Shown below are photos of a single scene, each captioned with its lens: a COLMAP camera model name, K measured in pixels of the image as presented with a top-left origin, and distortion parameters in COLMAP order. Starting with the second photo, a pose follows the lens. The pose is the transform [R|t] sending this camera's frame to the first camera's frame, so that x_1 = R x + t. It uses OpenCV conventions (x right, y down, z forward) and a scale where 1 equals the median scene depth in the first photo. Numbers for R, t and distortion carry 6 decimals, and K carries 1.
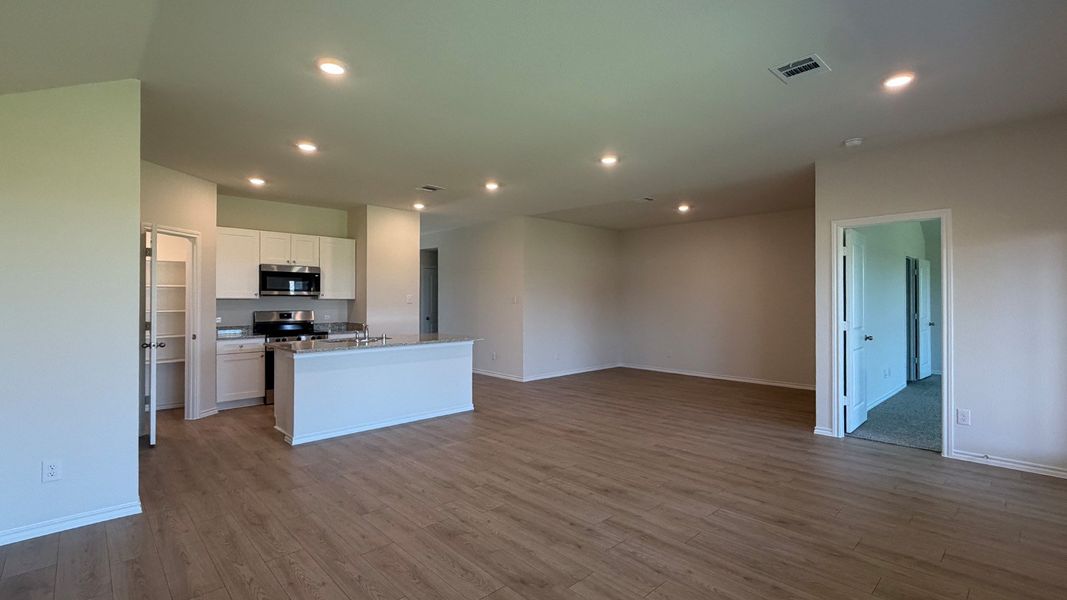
lens RADIAL K [[474.8, 0, 553.3], [0, 474.8, 299.9], [0, 0, 1]] dist [-0.000761, -0.000010]
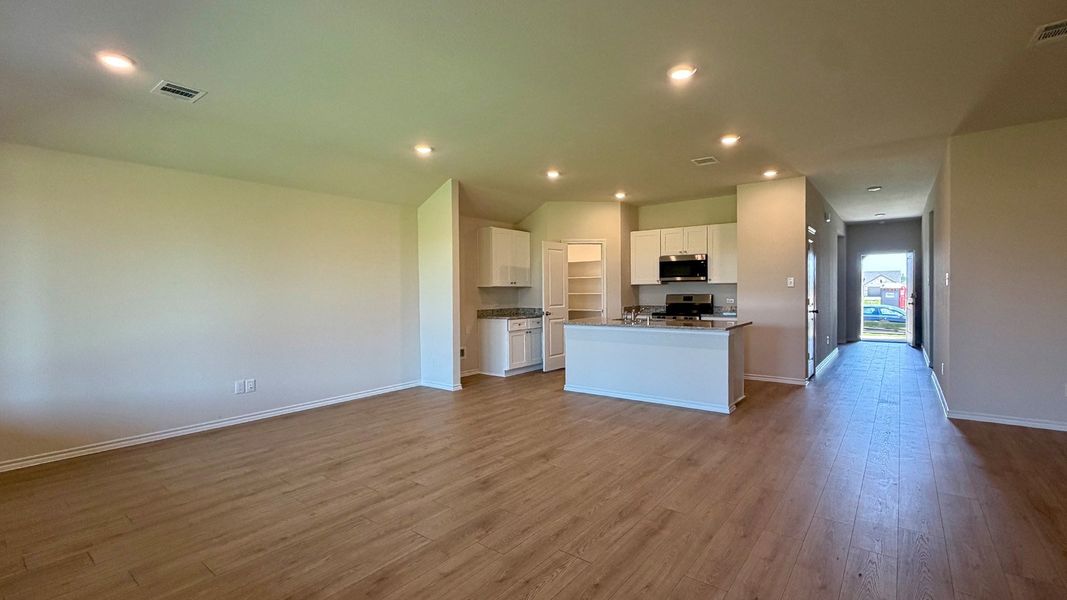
lens RADIAL K [[474.8, 0, 553.3], [0, 474.8, 299.9], [0, 0, 1]] dist [-0.000761, -0.000010]
pose [[0.146075, 0.021397, -0.989042, 0.929833], [0.013574, 0.999629, 0.023631, 0.008267], [0.989180, -0.016877, 0.145731, 0.862887]]
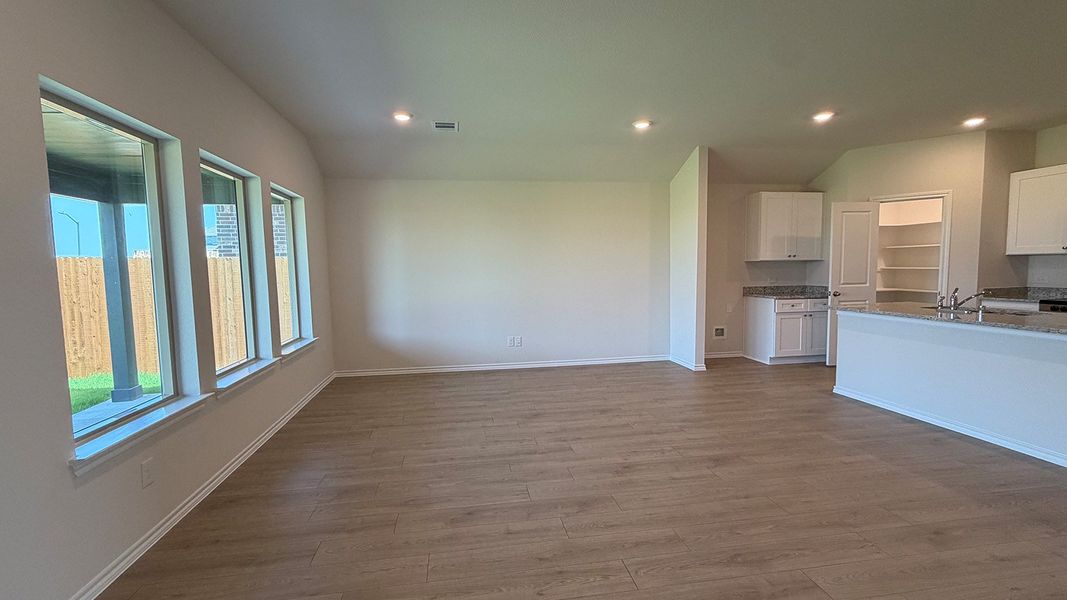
lens RADIAL K [[454.6, 0, 520.7], [0, 454.6, 298.5], [0, 0, 1]] dist [-0.000229, 0.000314]
pose [[-0.595979, 0.068041, -0.800112, 0.806487], [0.020798, 0.997377, 0.069324, 0.001057], [0.802730, 0.024675, -0.595831, 1.170803]]
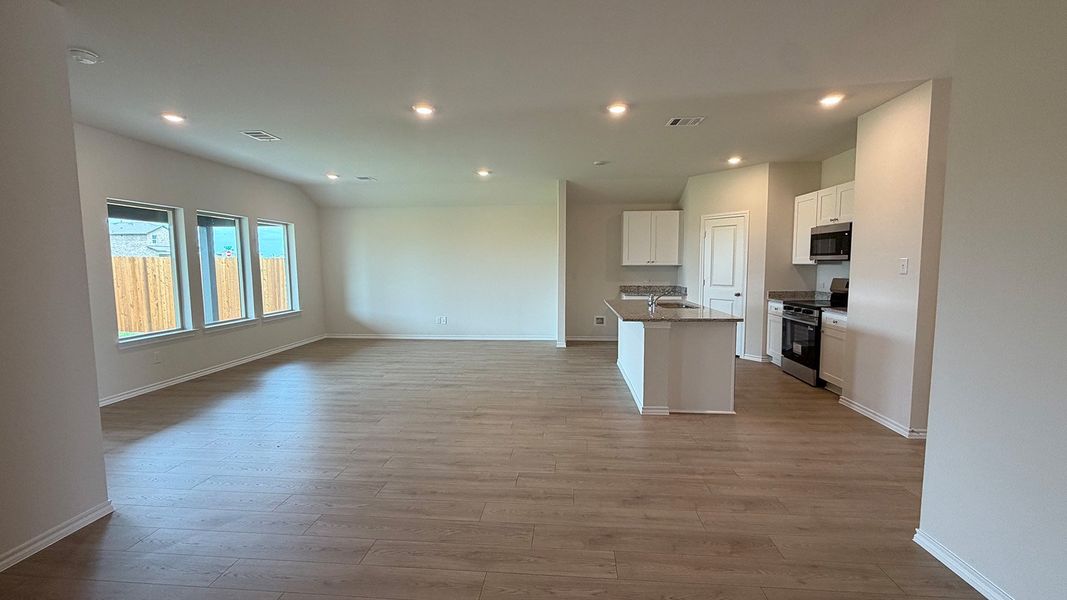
lens RADIAL K [[450.8, 0, 533.5], [0, 450.8, 300.0], [0, 0, 1]] dist [-0.000983, 0.000001]
pose [[-0.772115, 0.057492, -0.632877, 0.615870], [0.008253, 0.996722, 0.080476, -0.013346], [0.635429, 0.056913, -0.770059, 2.163942]]
